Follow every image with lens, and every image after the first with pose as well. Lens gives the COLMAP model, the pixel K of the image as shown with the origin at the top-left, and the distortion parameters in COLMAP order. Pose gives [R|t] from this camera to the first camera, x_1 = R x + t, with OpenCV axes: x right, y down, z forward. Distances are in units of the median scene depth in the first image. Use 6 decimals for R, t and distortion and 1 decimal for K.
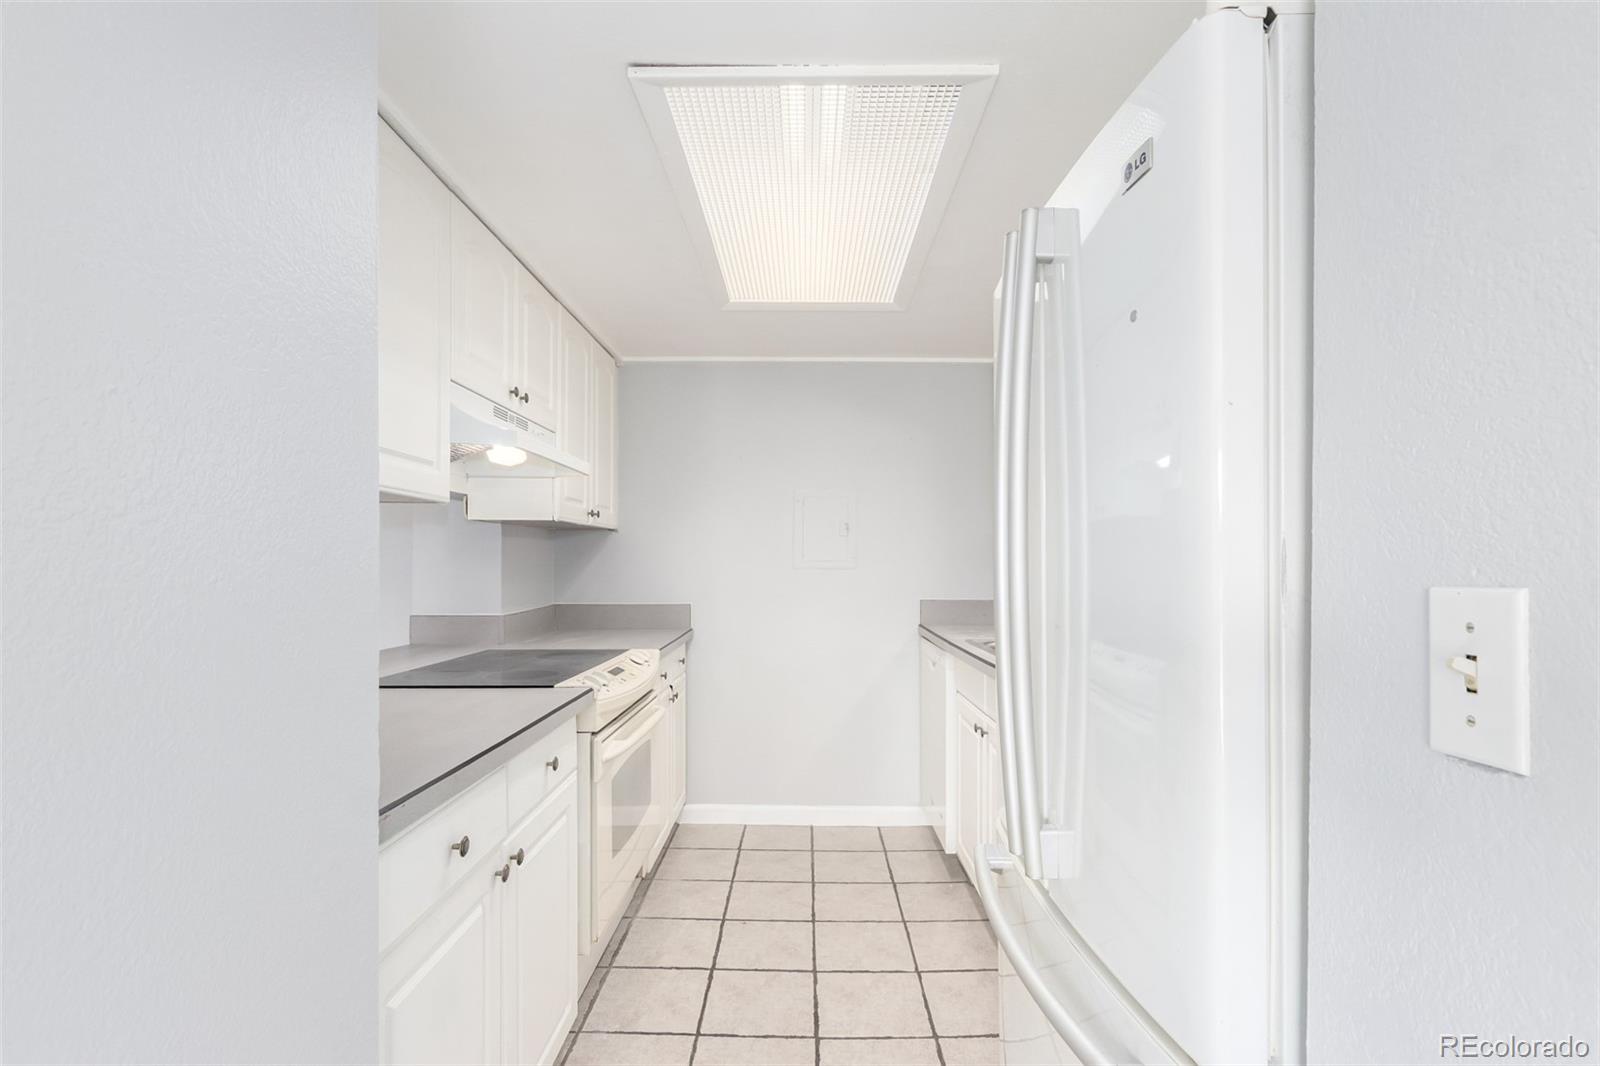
lens RADIAL K [[733.7, 0, 800.0], [0, 733.7, 533.0], [0, 0, 1]] dist [0.001558, -0.000473]
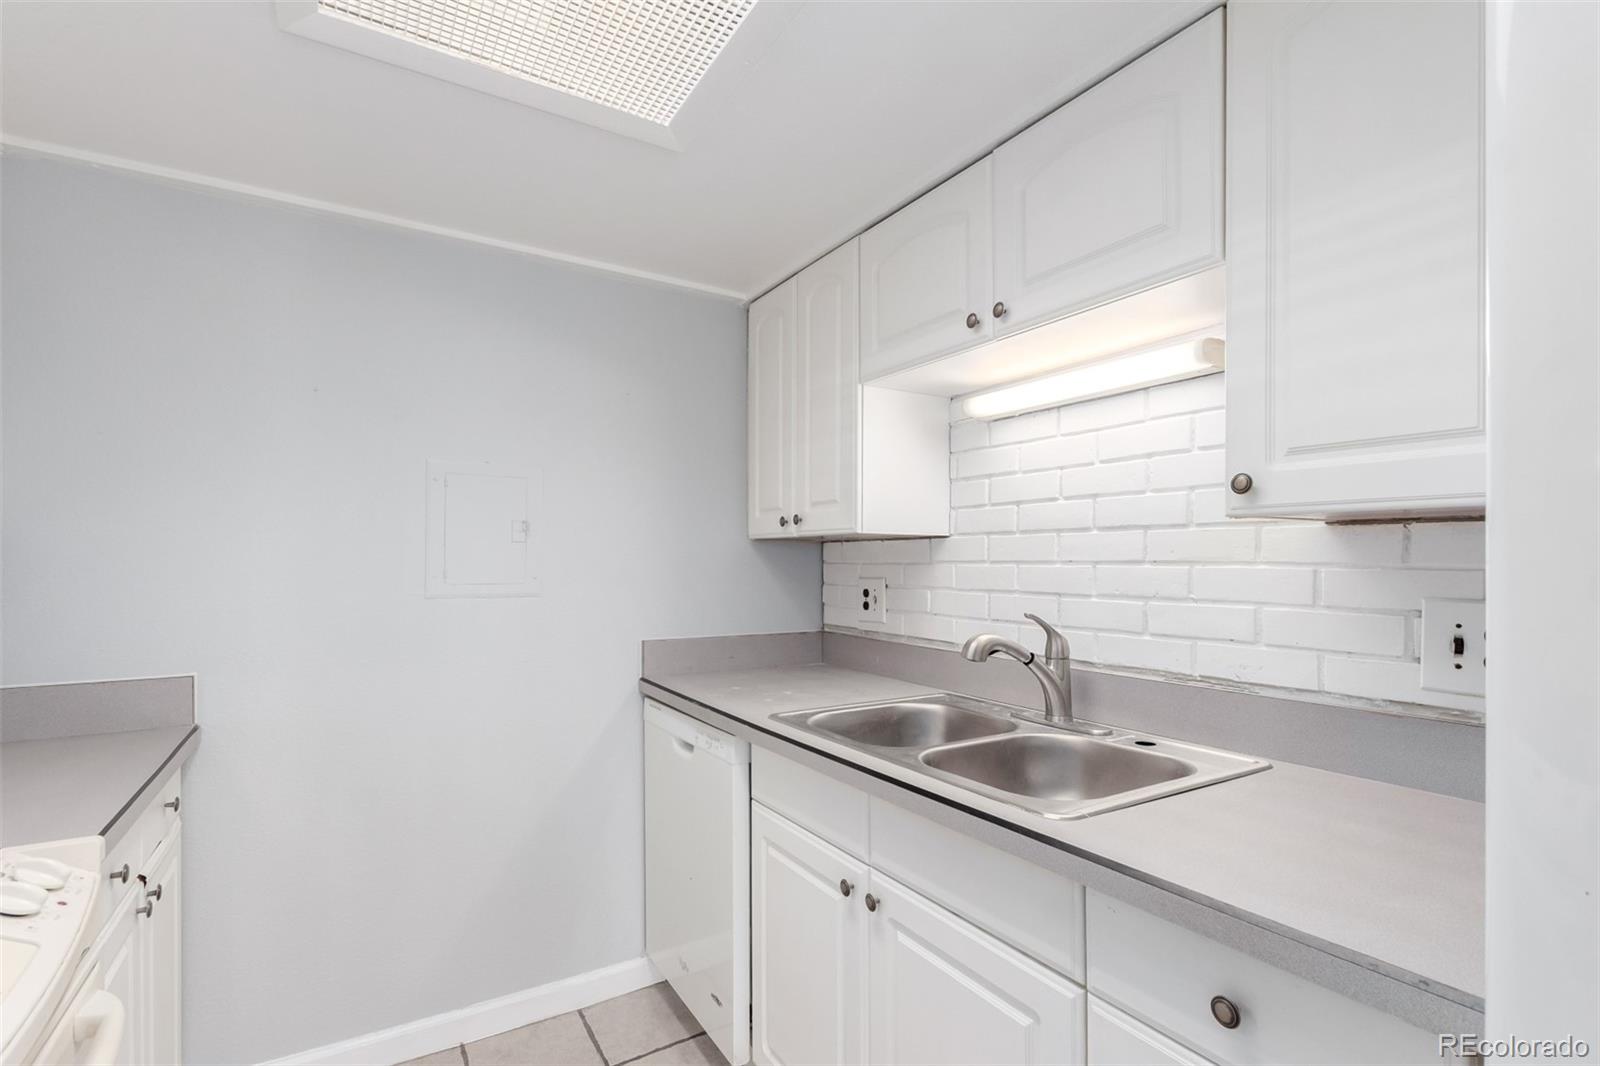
lens RADIAL K [[738.8, 0, 799.8], [0, 738.8, 552.1], [0, 0, 1]] dist [0.002342, -0.000284]
pose [[0.852060, 0.006738, 0.523400, -0.066568], [-0.020238, 0.999594, 0.020077, -0.004590], [-0.523052, -0.027700, 0.851850, 0.385867]]
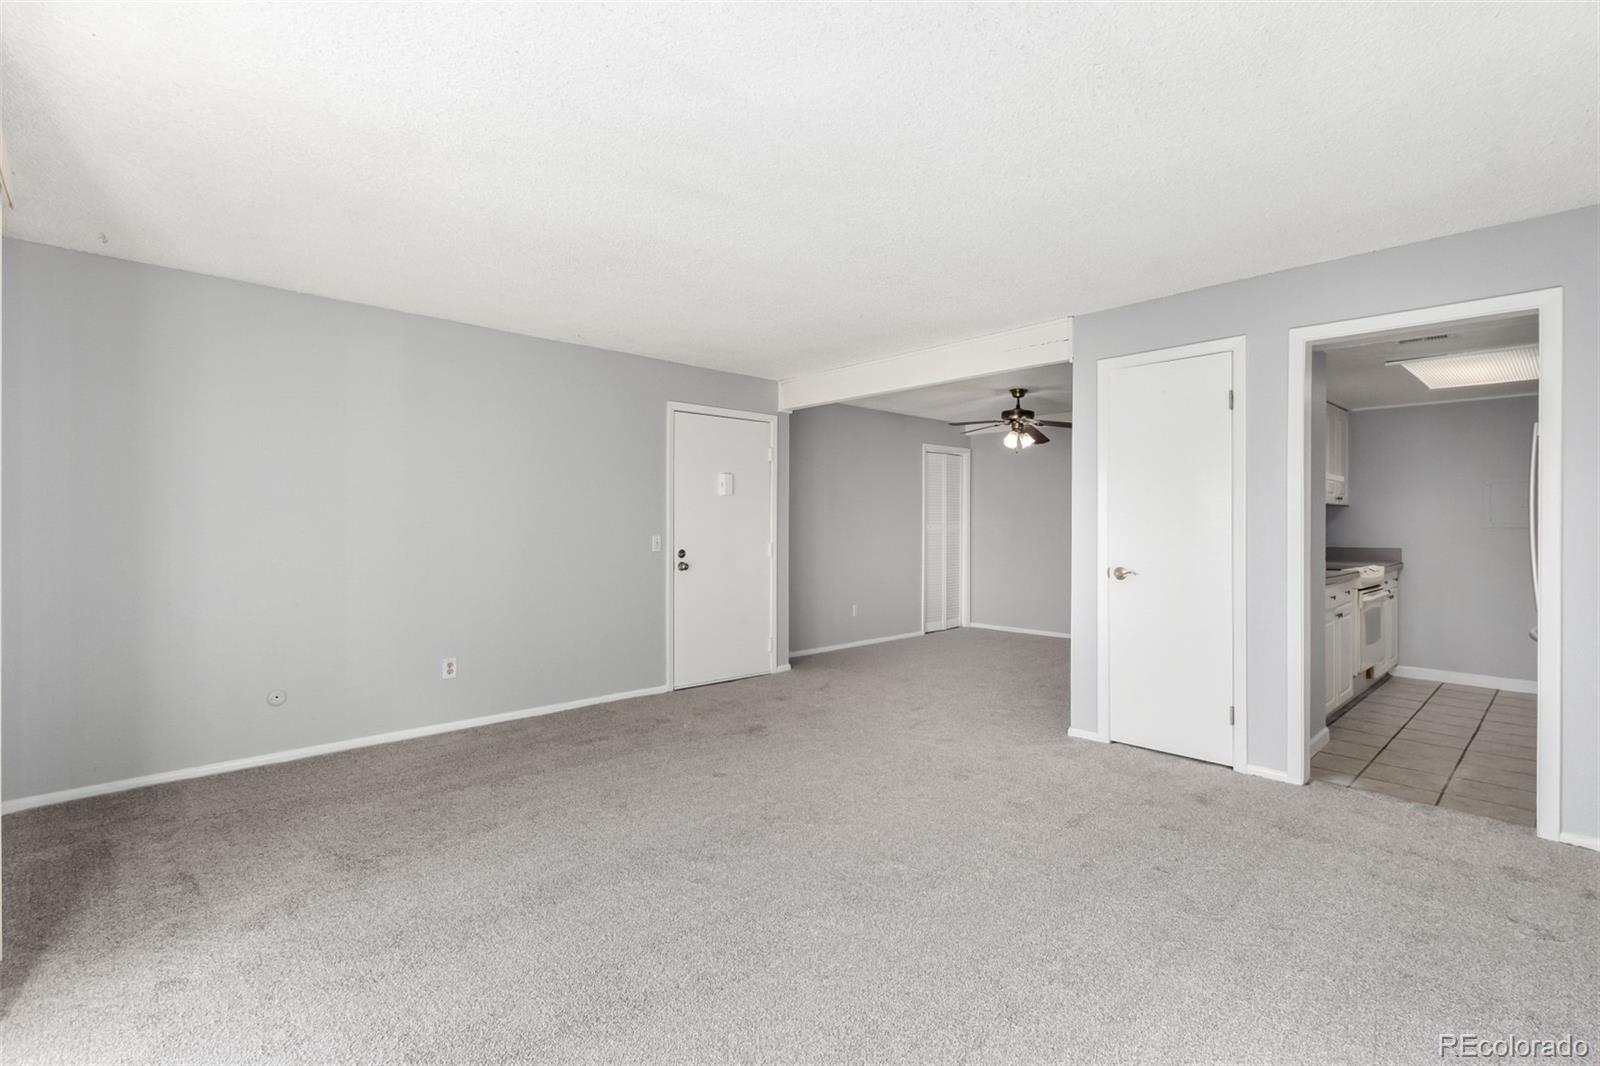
lens RADIAL K [[733.7, 0, 800.0], [0, 733.7, 533.0], [0, 0, 1]] dist [0.001558, -0.000473]
pose [[0.691627, 0.007909, -0.722212, 0.127532], [0.023368, 0.999172, 0.033320, -0.031144], [0.721877, -0.039922, 0.690869, -1.292135]]
